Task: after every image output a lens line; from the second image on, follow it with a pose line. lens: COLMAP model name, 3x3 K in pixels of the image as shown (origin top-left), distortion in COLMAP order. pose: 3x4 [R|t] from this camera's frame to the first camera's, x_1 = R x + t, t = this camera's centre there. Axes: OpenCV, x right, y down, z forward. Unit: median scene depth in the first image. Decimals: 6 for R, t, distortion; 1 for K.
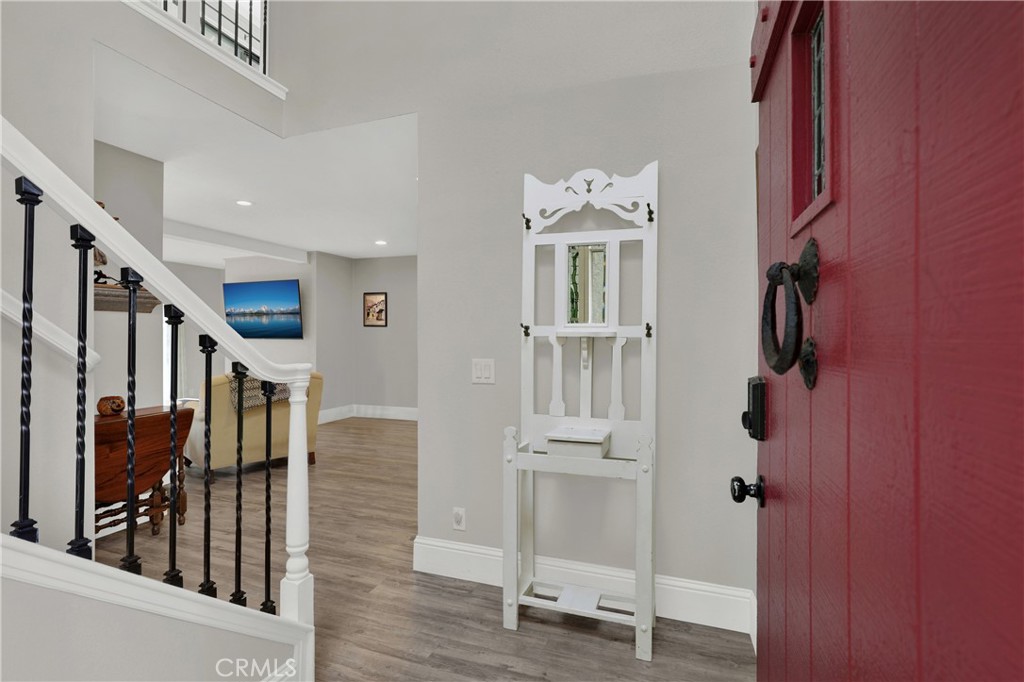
lens RADIAL K [[486.1, 0, 506.6], [0, 486.1, 339.3], [0, 0, 1]] dist [-0.000506, 0.000070]
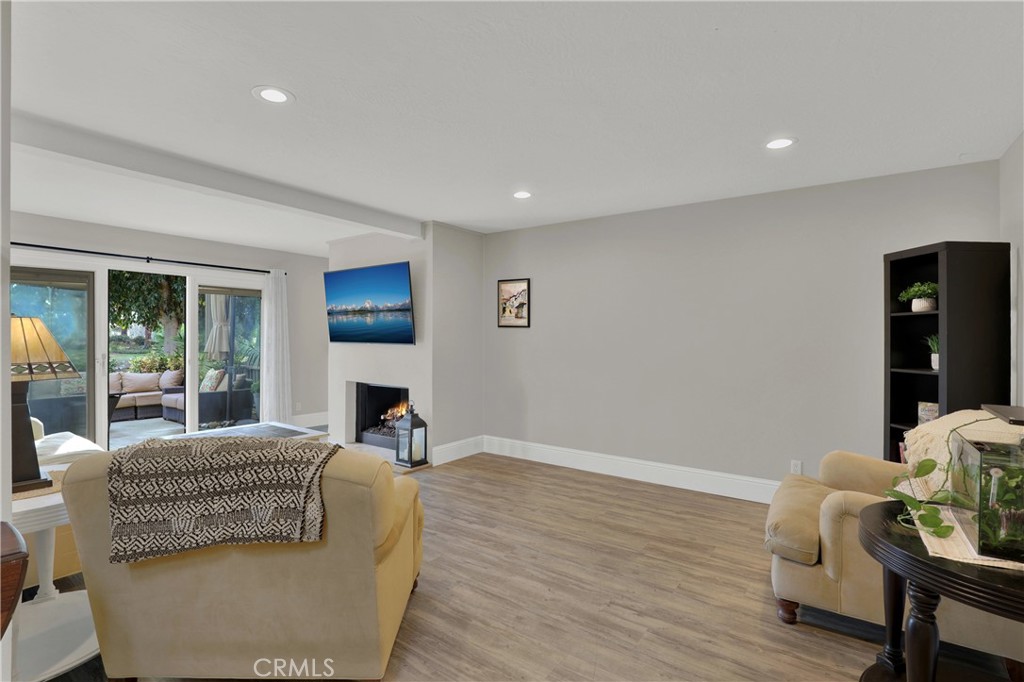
lens RADIAL K [[486.1, 0, 511.4], [0, 486.1, 339.0], [0, 0, 1]] dist [-0.000506, 0.000070]
pose [[0.964274, 0.001350, -0.264905, -0.091558], [-0.001259, 0.999999, 0.000515, -0.010592], [0.264905, -0.000163, 0.964274, 0.338548]]
